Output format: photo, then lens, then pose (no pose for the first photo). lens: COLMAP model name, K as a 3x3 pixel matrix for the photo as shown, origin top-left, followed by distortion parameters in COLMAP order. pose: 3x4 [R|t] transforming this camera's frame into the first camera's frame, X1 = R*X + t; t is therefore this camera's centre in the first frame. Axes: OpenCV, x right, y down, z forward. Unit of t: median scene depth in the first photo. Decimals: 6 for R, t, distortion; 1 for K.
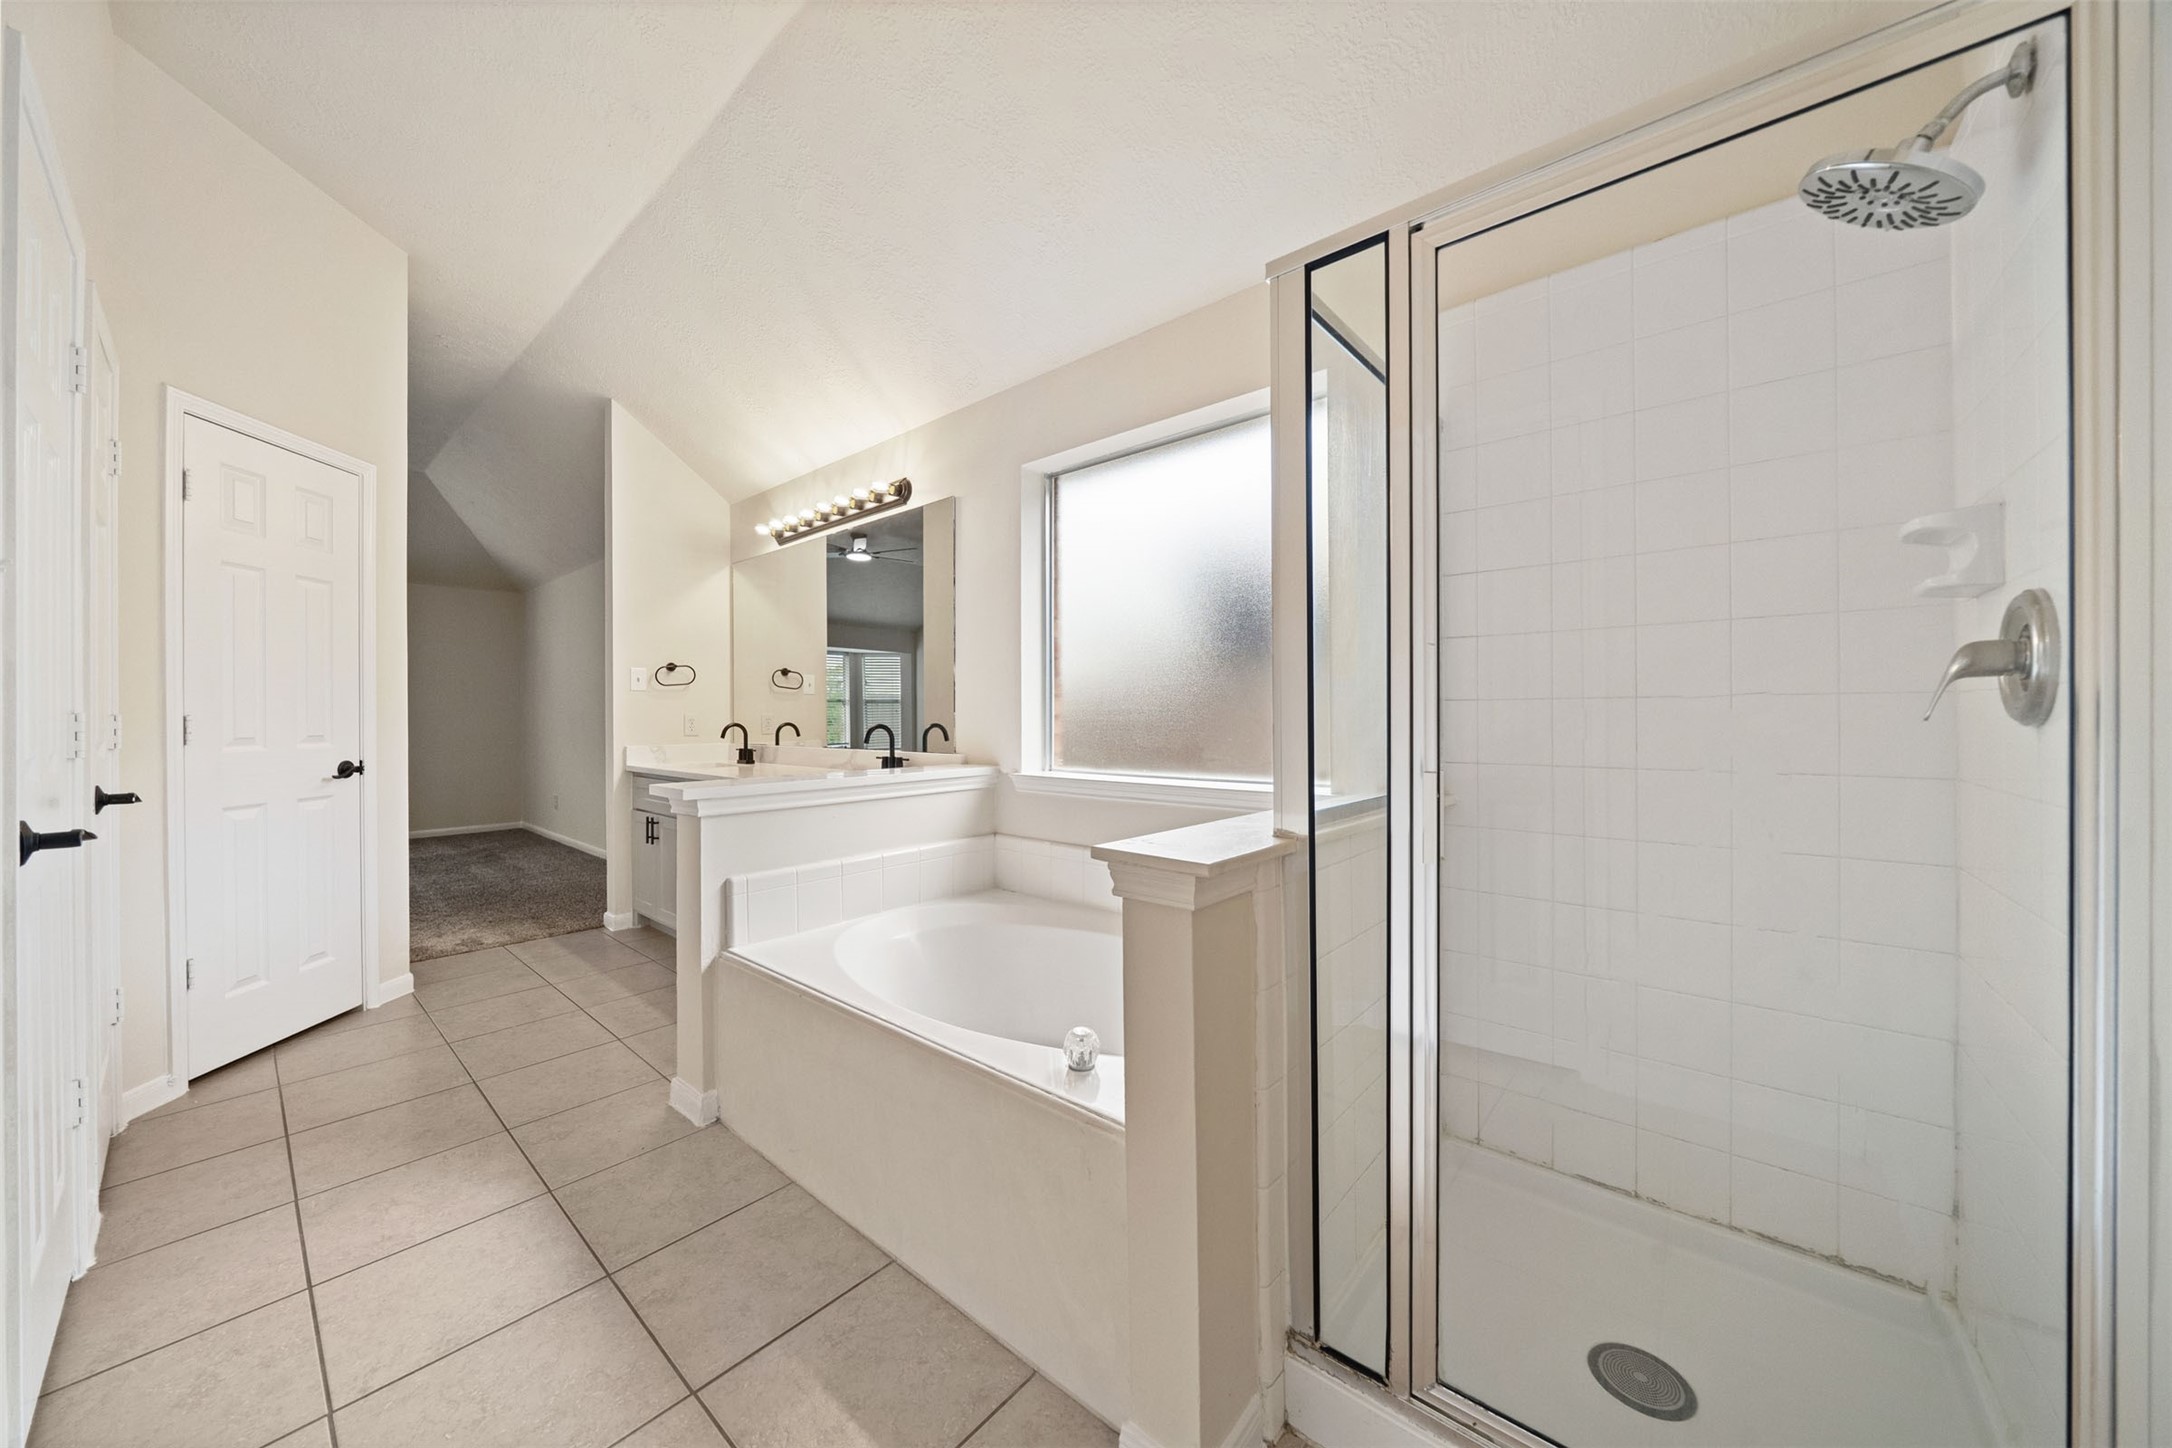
lens RADIAL K [[741.7, 0, 1086.9], [0, 741.7, 720.7], [0, 0, 1]] dist [-0.004509, -0.000004]
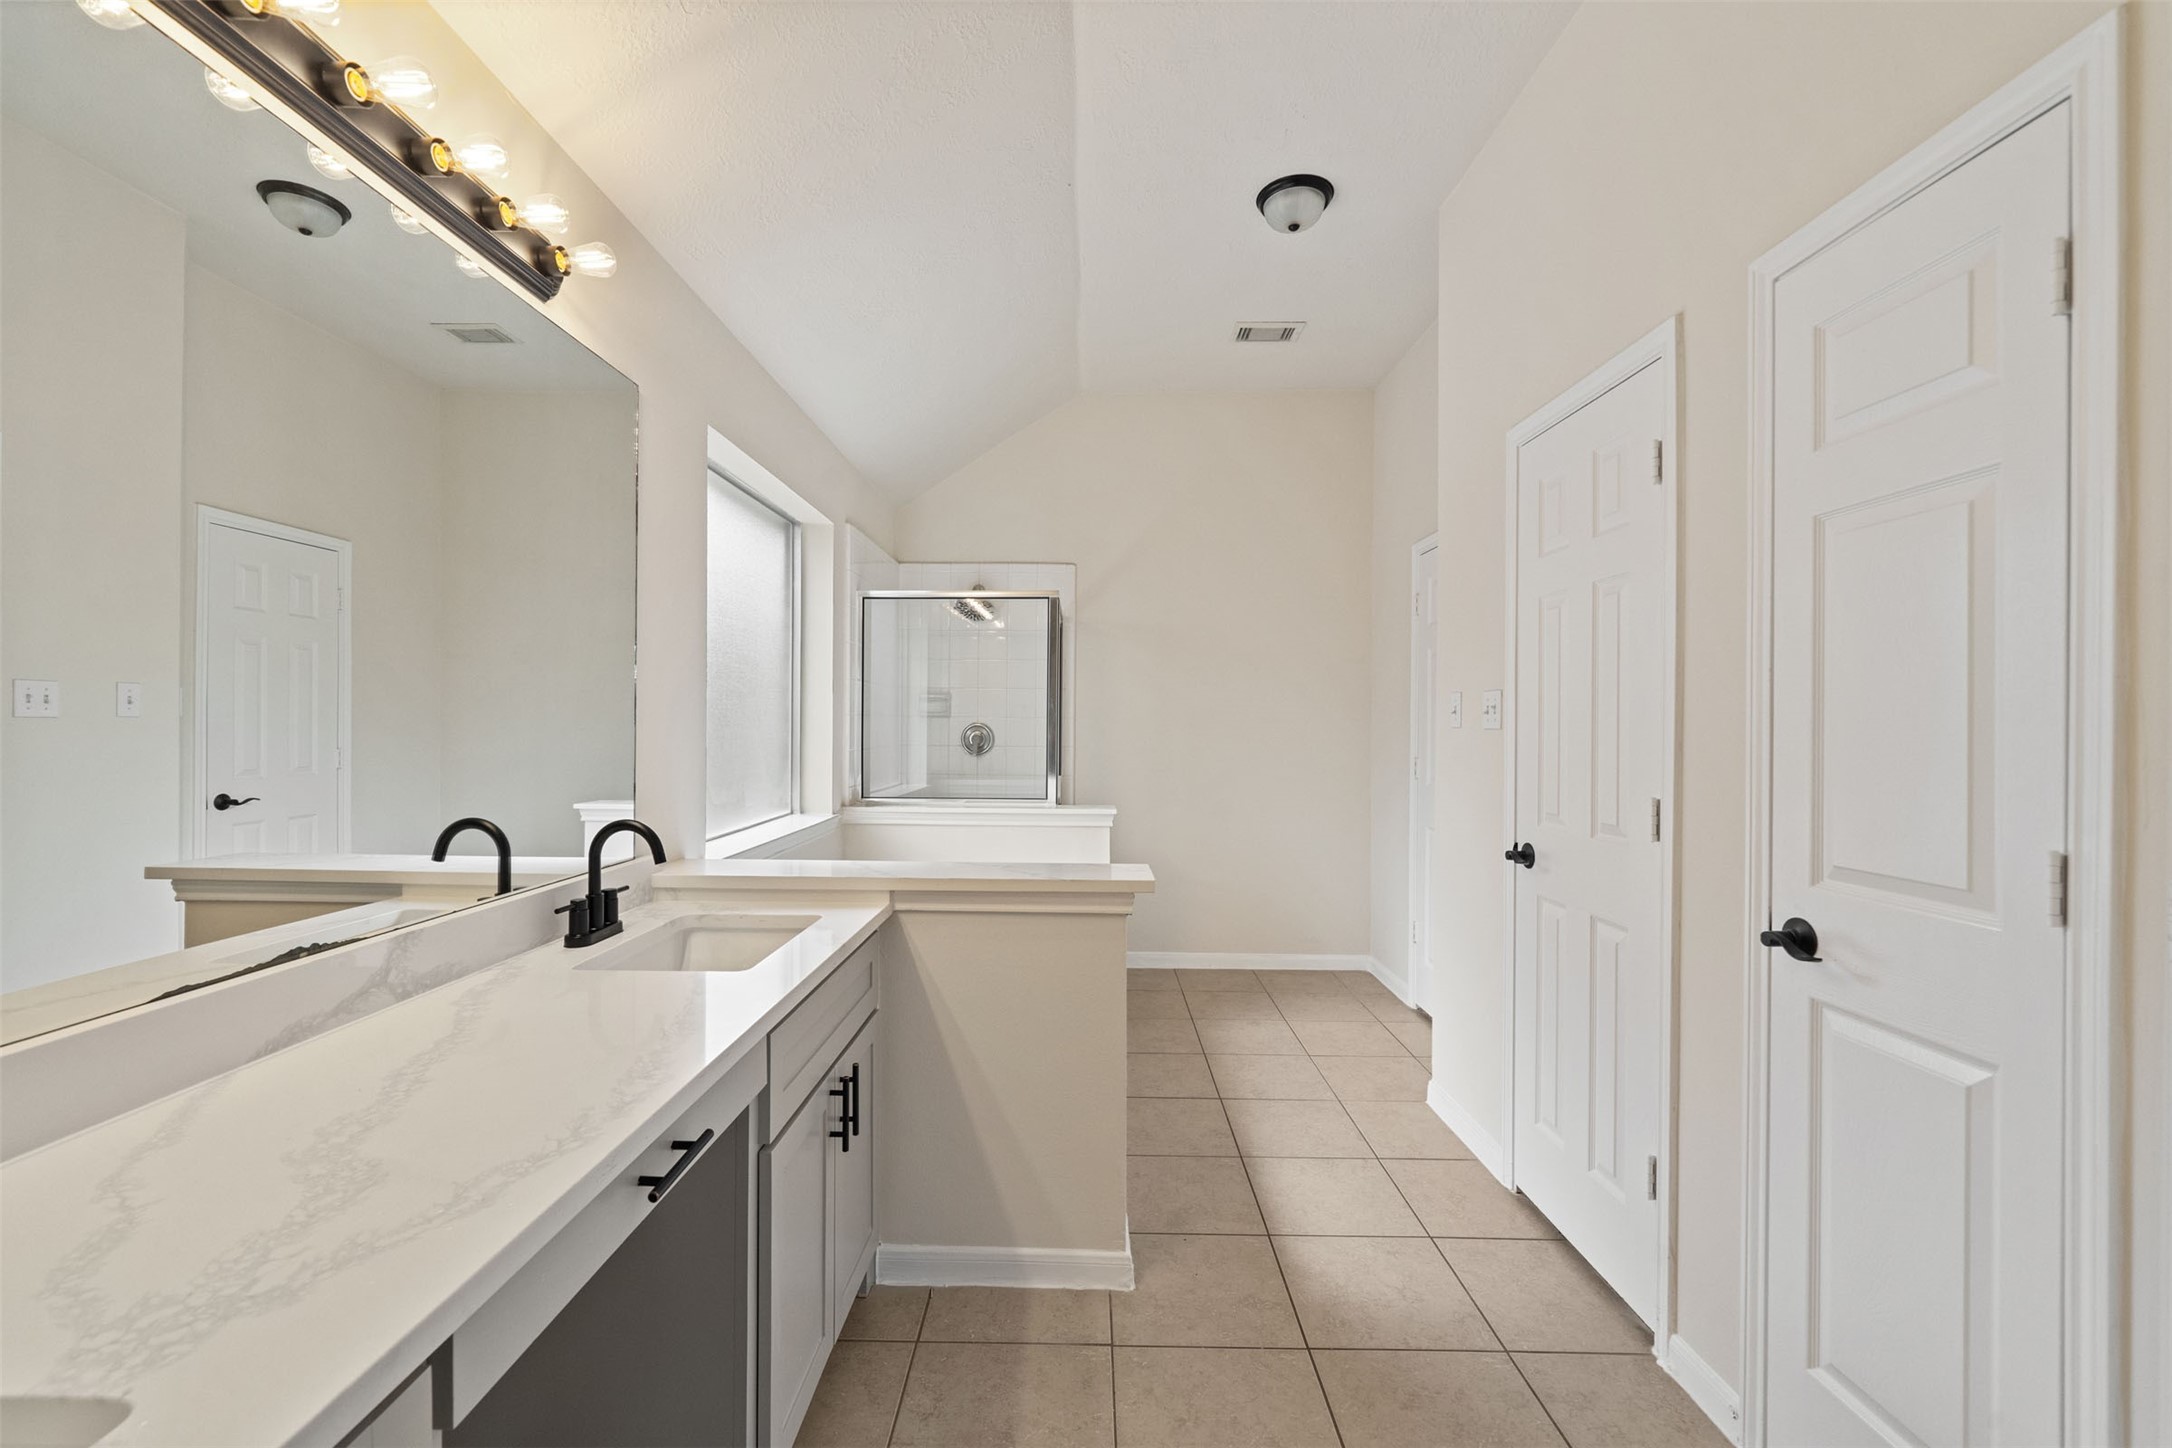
lens RADIAL K [[868.2, 0, 1083.7], [0, 868.2, 735.0], [0, 0, 1]] dist [-0.001931, -0.000183]
pose [[-0.639199, -0.022763, 0.768704, -1.612869], [-0.029837, 0.999543, 0.004789, -0.074188], [-0.768462, -0.019875, -0.639586, 2.169841]]
